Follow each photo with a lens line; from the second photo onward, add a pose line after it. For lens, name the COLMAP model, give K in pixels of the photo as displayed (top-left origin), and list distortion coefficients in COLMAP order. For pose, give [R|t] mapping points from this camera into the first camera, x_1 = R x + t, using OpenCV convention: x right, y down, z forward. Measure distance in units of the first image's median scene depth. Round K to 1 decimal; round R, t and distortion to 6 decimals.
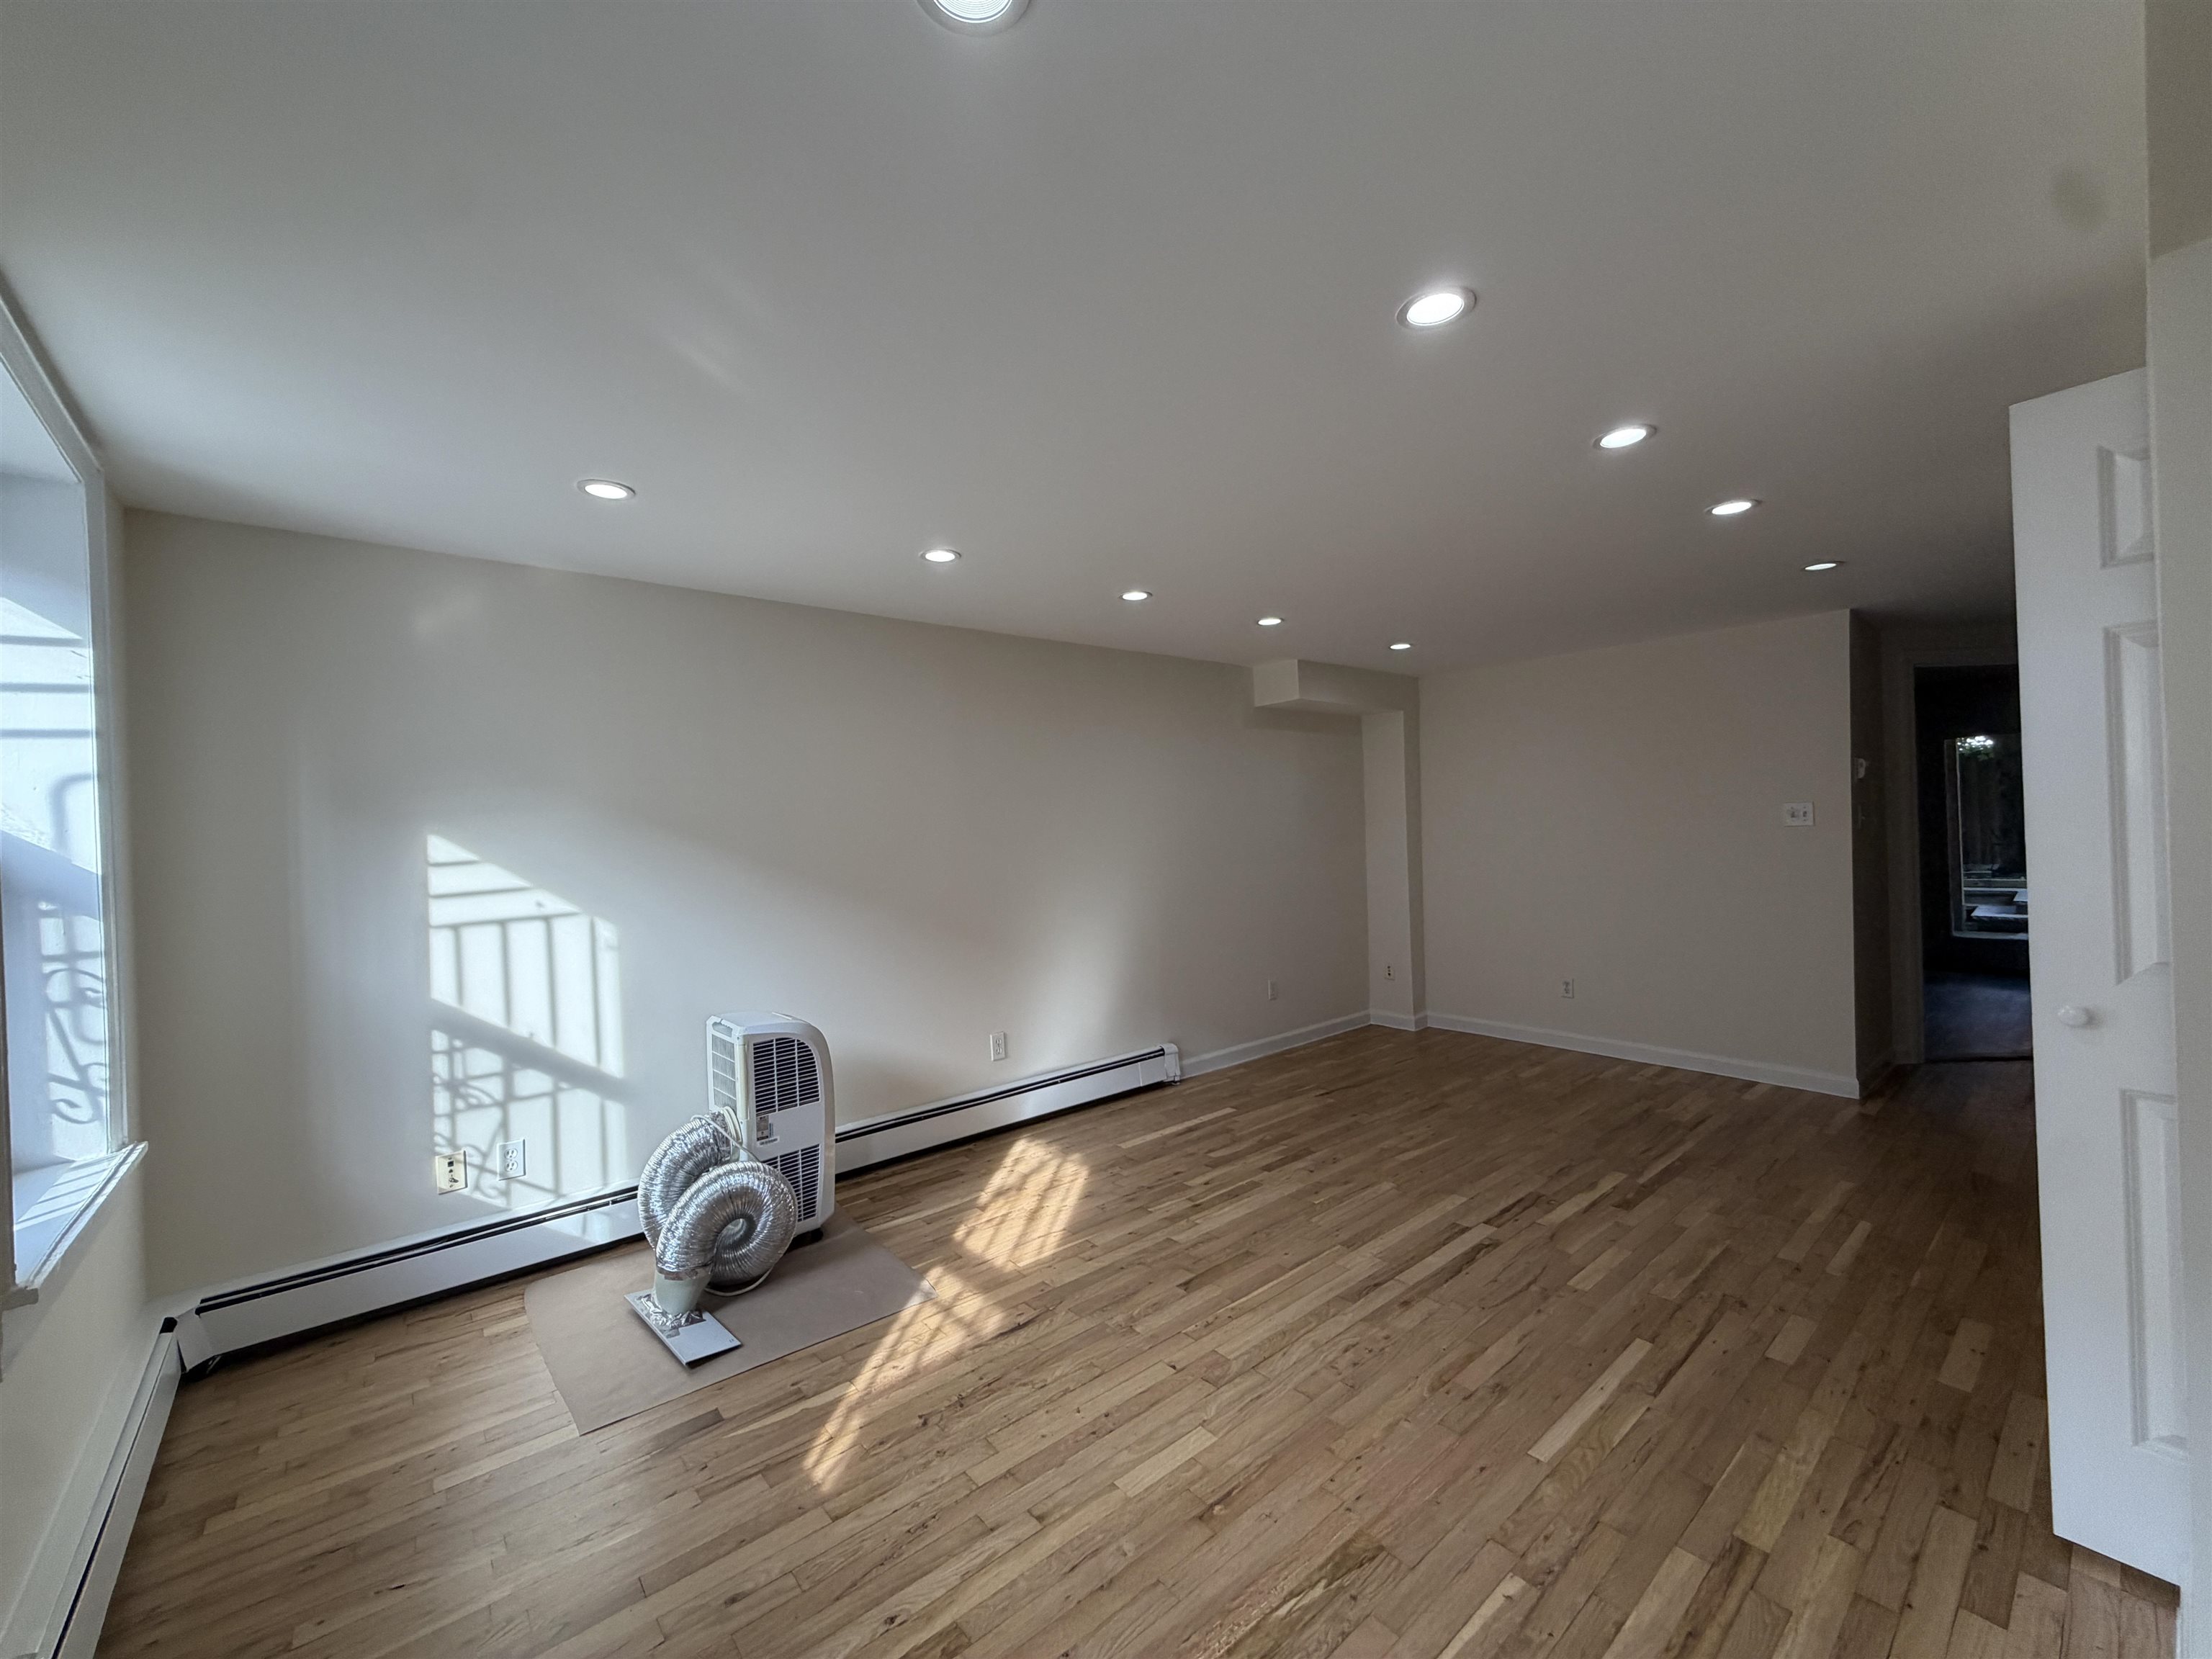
lens RADIAL K [[889.8, 0, 1064.6], [0, 889.8, 817.0], [0, 0, 1]] dist [0.000017, 0.000000]
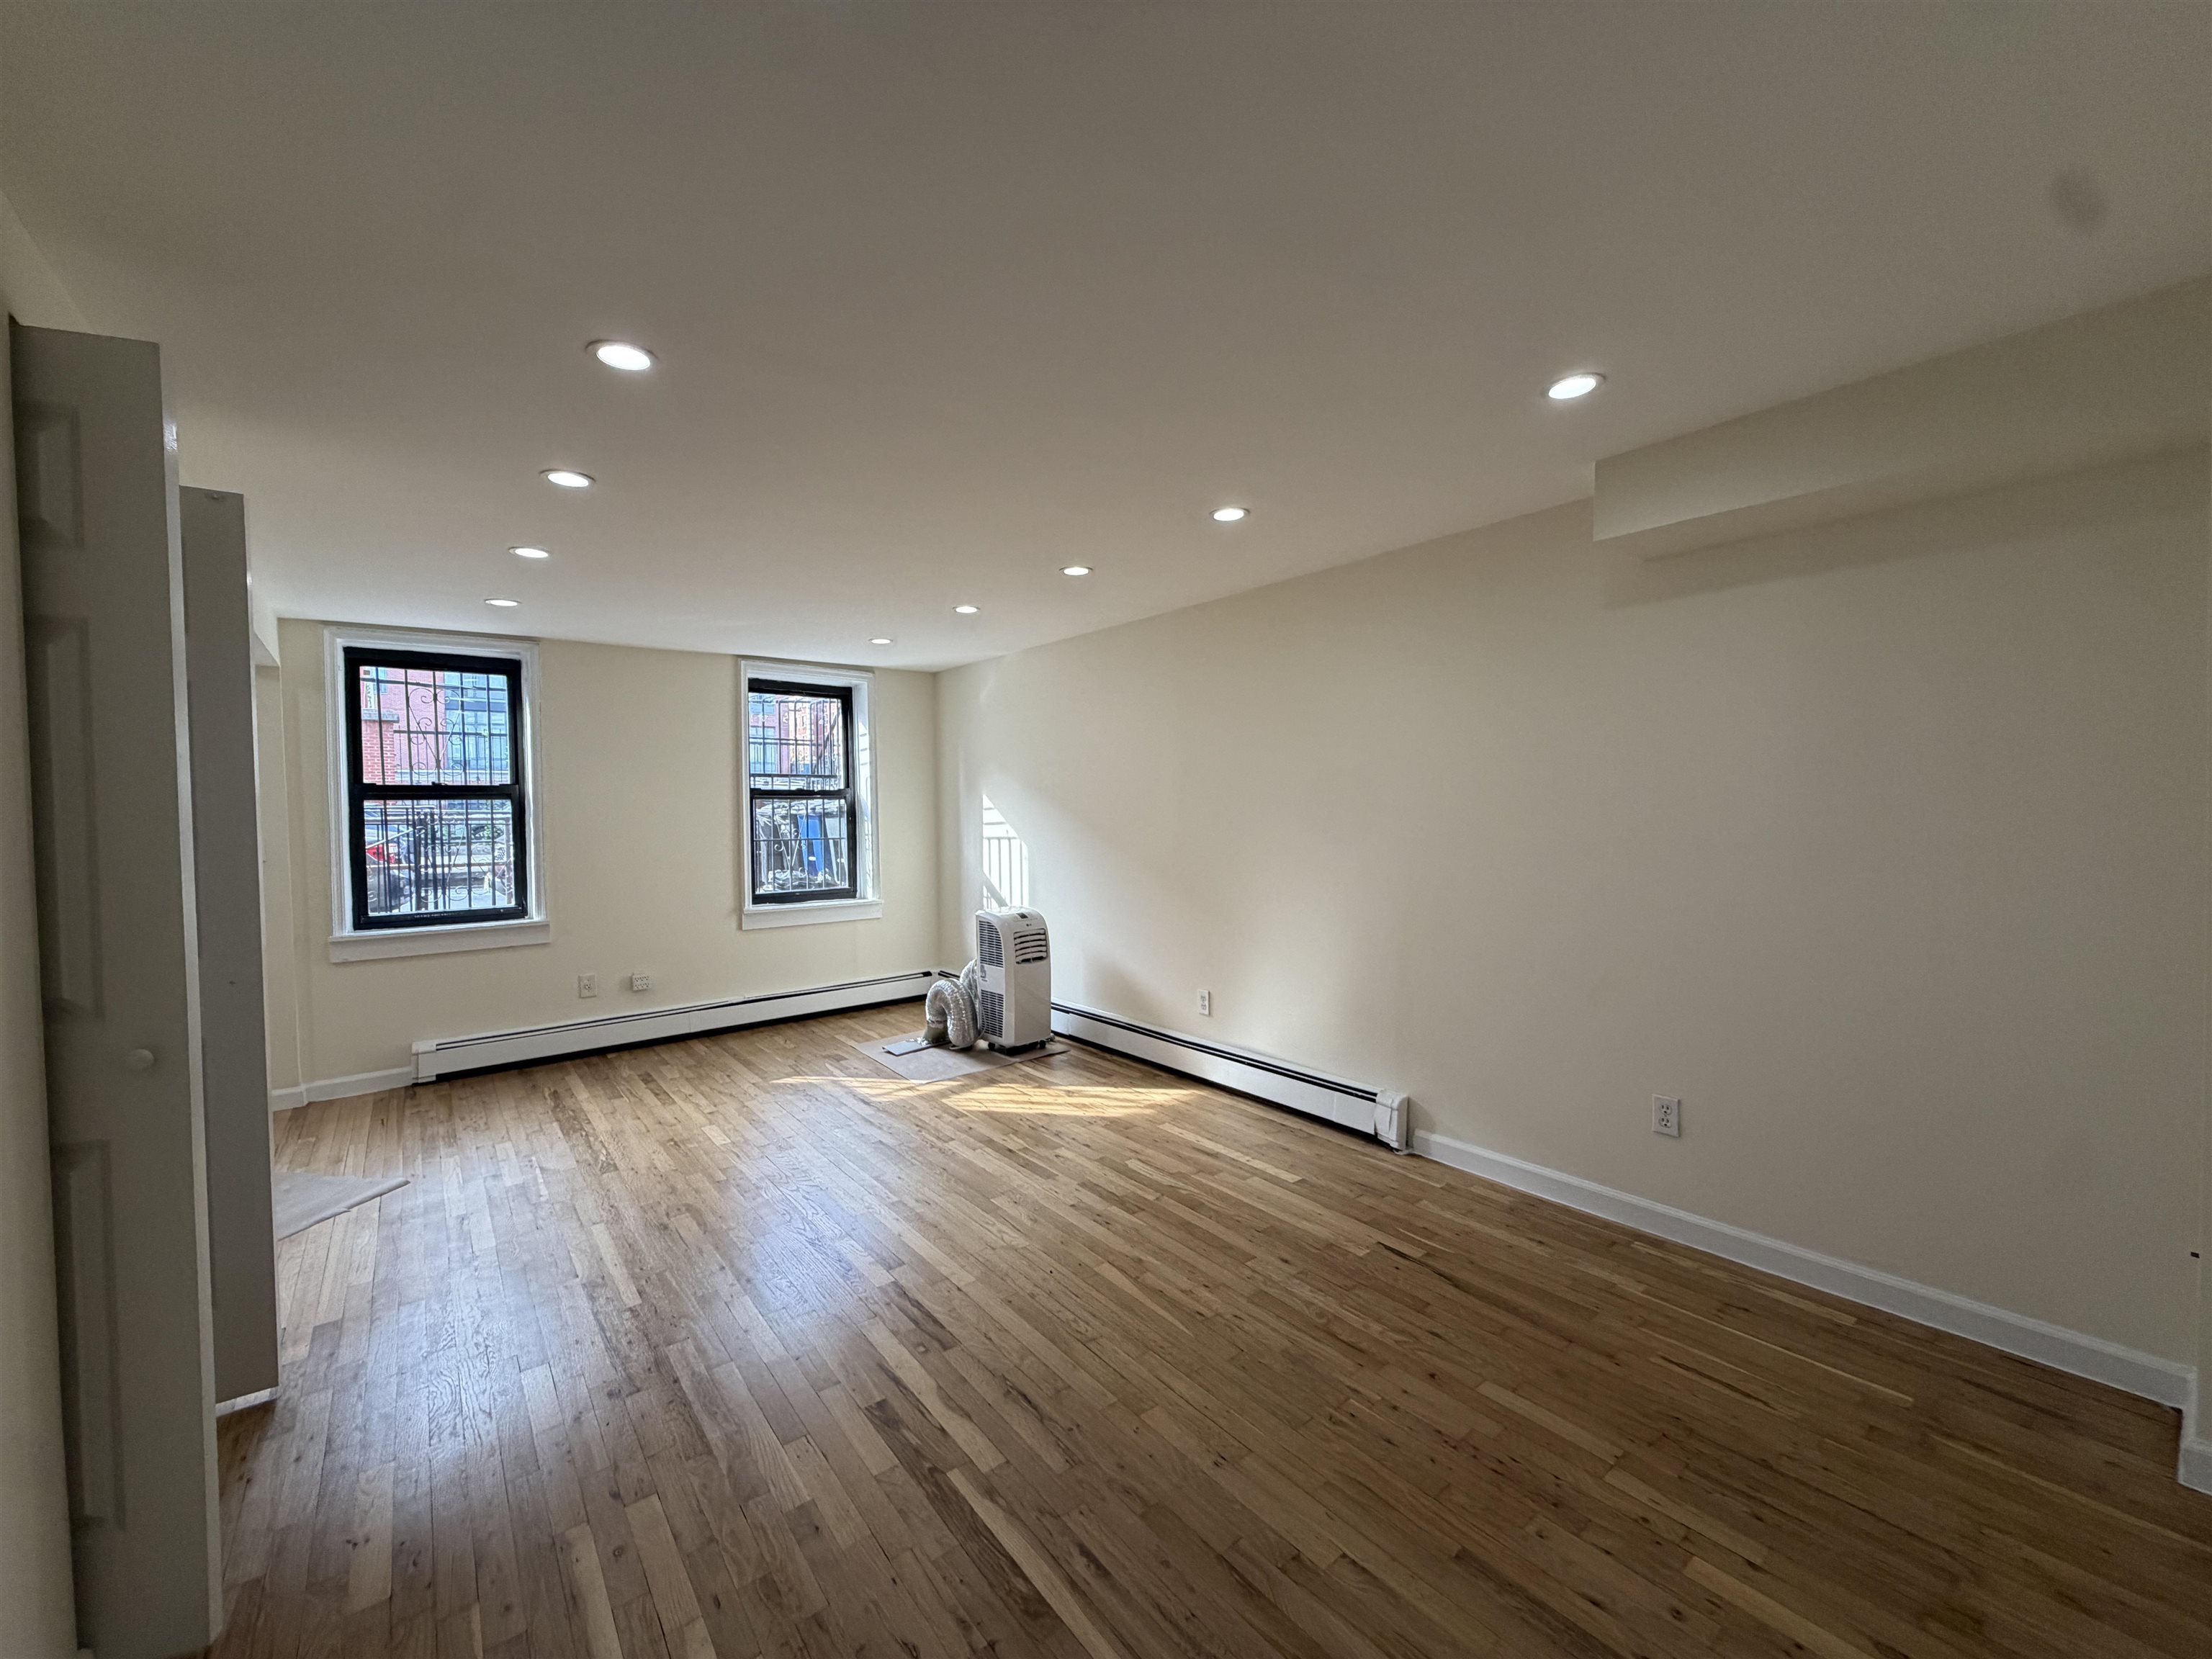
lens RADIAL K [[872.2, 0, 1100.1], [0, 872.2, 840.5], [0, 0, 1]] dist [0.000197, 0.000017]
pose [[-0.007937, 0.075787, -0.997092, 1.218220], [0.033726, 0.996577, 0.075480, -0.015094], [0.999400, -0.033029, -0.010466, 1.174076]]
